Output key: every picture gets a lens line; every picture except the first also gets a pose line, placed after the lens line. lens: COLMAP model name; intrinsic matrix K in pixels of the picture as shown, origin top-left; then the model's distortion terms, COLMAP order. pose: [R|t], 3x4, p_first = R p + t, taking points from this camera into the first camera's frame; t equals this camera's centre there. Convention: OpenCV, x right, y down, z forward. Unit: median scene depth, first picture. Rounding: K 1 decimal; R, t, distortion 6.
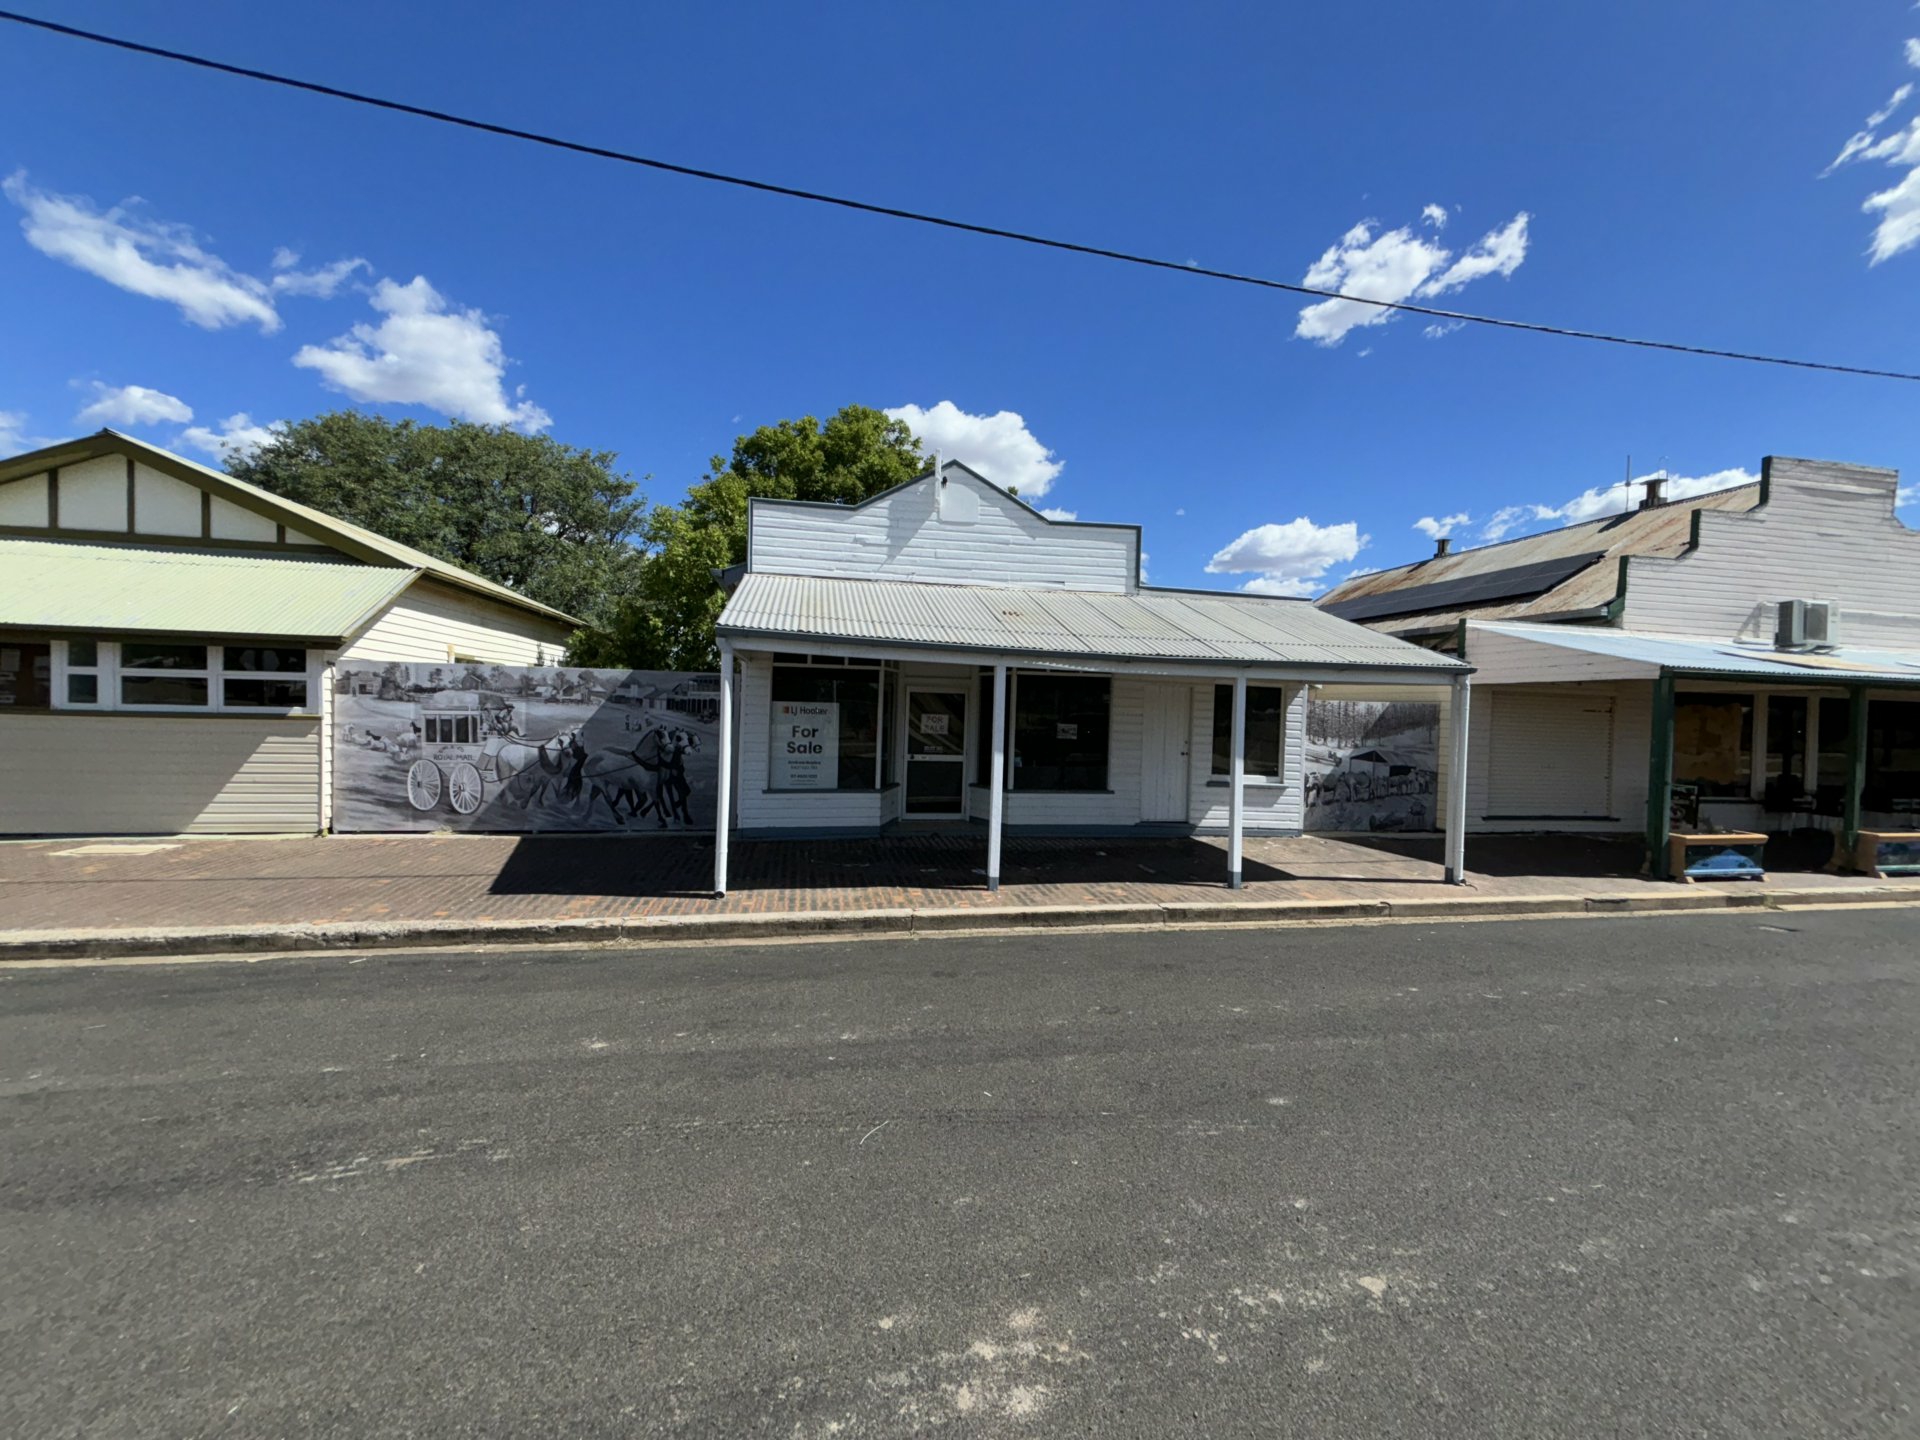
lens RADIAL K [[774.9, 0, 962.6], [0, 774.9, 716.9], [0, 0, 1]] dist [-0.004927, 0.003303]
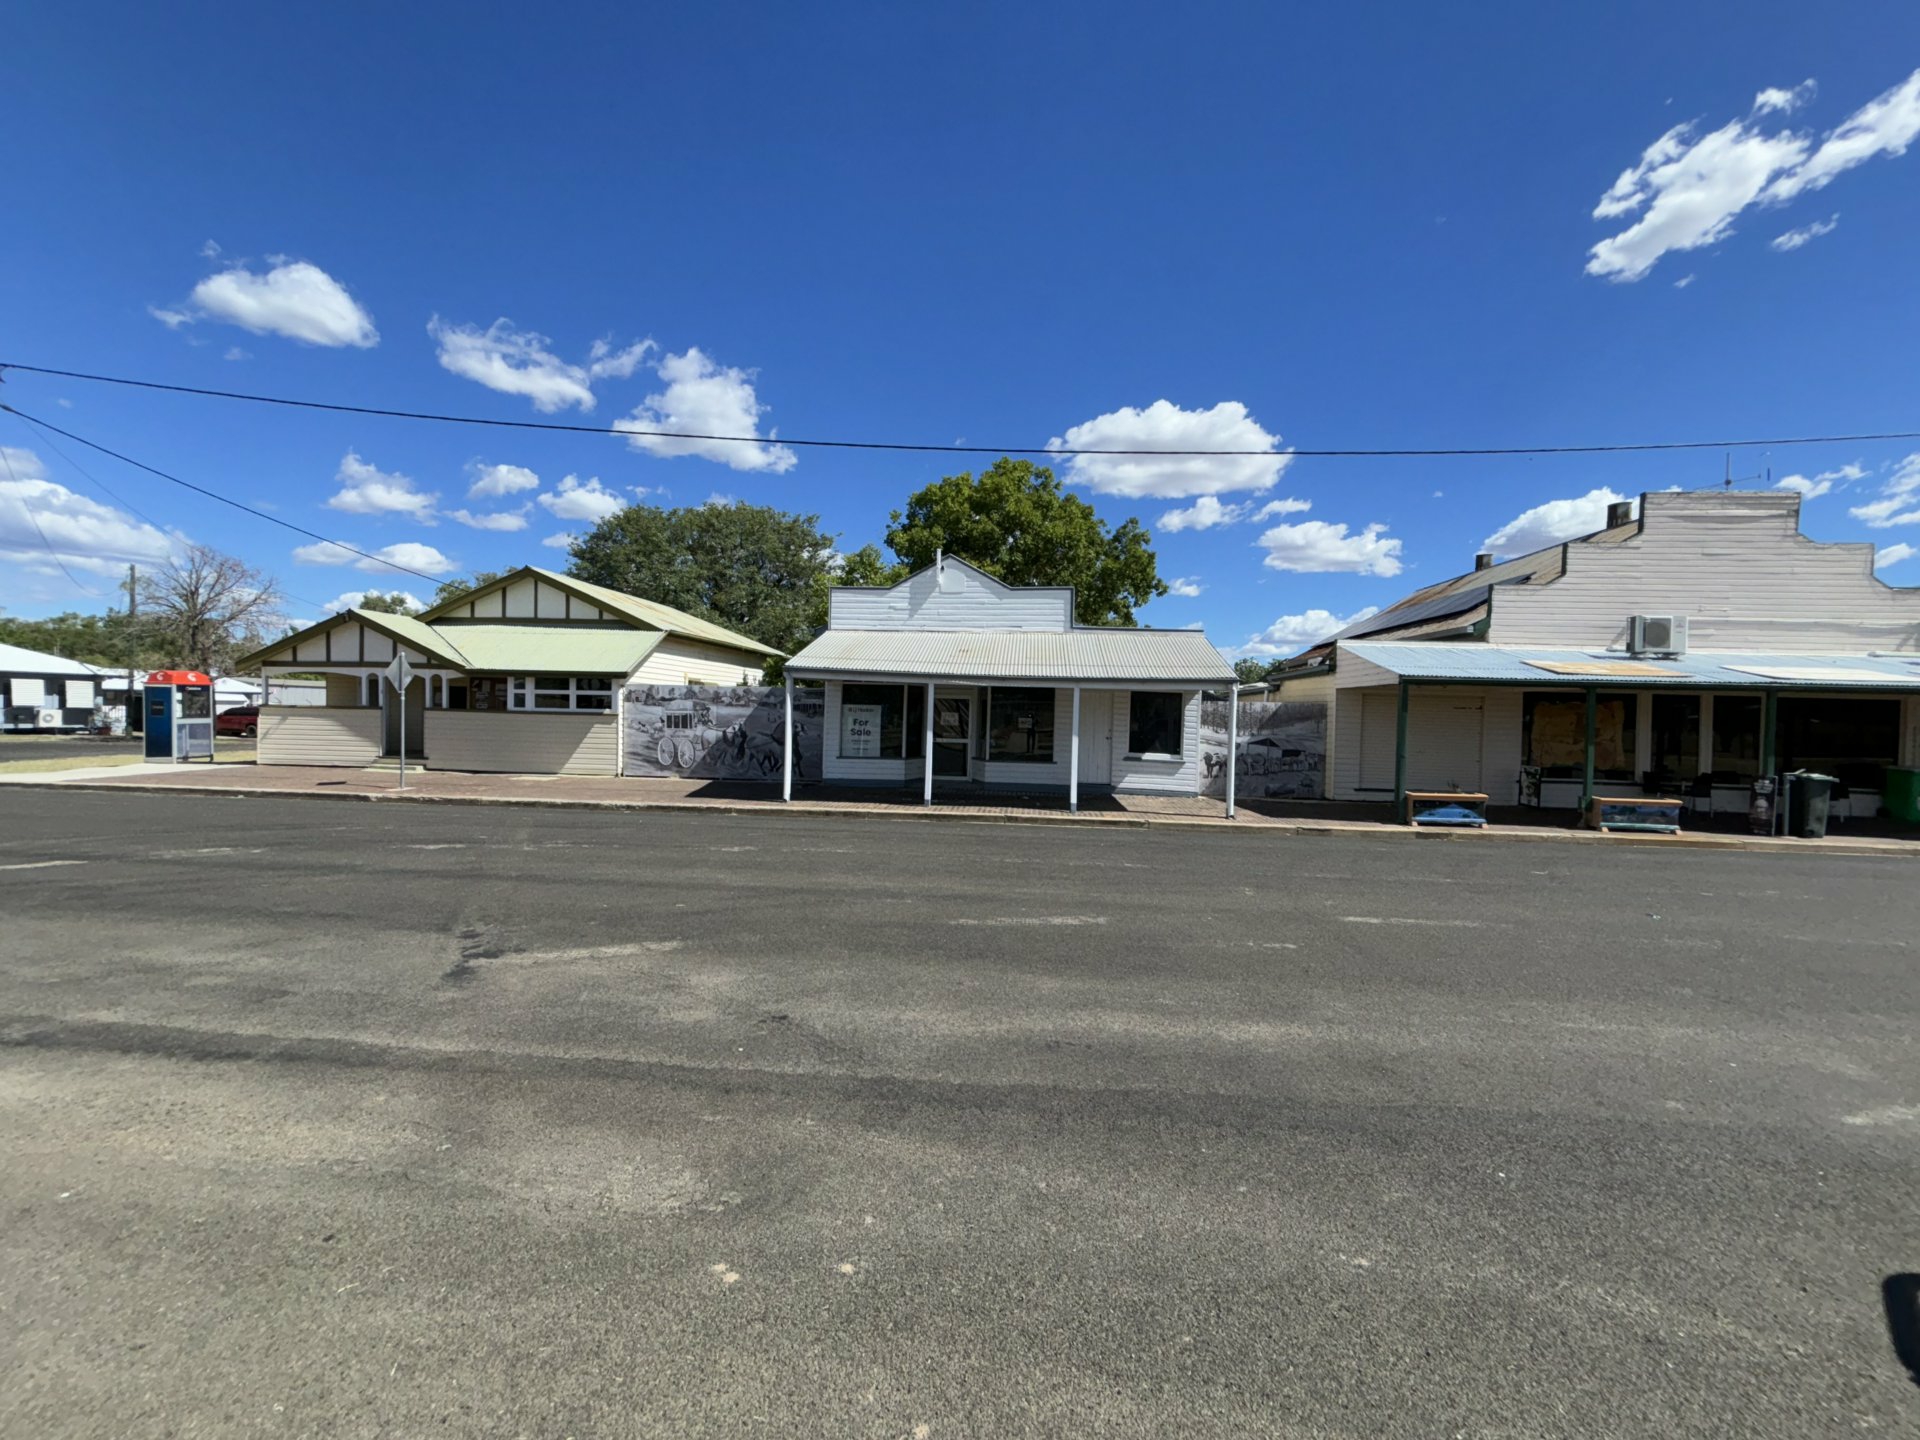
lens RADIAL K [[774.9, 0, 961.3], [0, 774.9, 726.7], [0, 0, 1]] dist [-0.004927, 0.003303]
pose [[0.960318, 0.001142, -0.278905, 0.384555], [0.000269, 0.999987, 0.005020, 0.015987], [0.278907, -0.004896, 0.960306, -0.446893]]
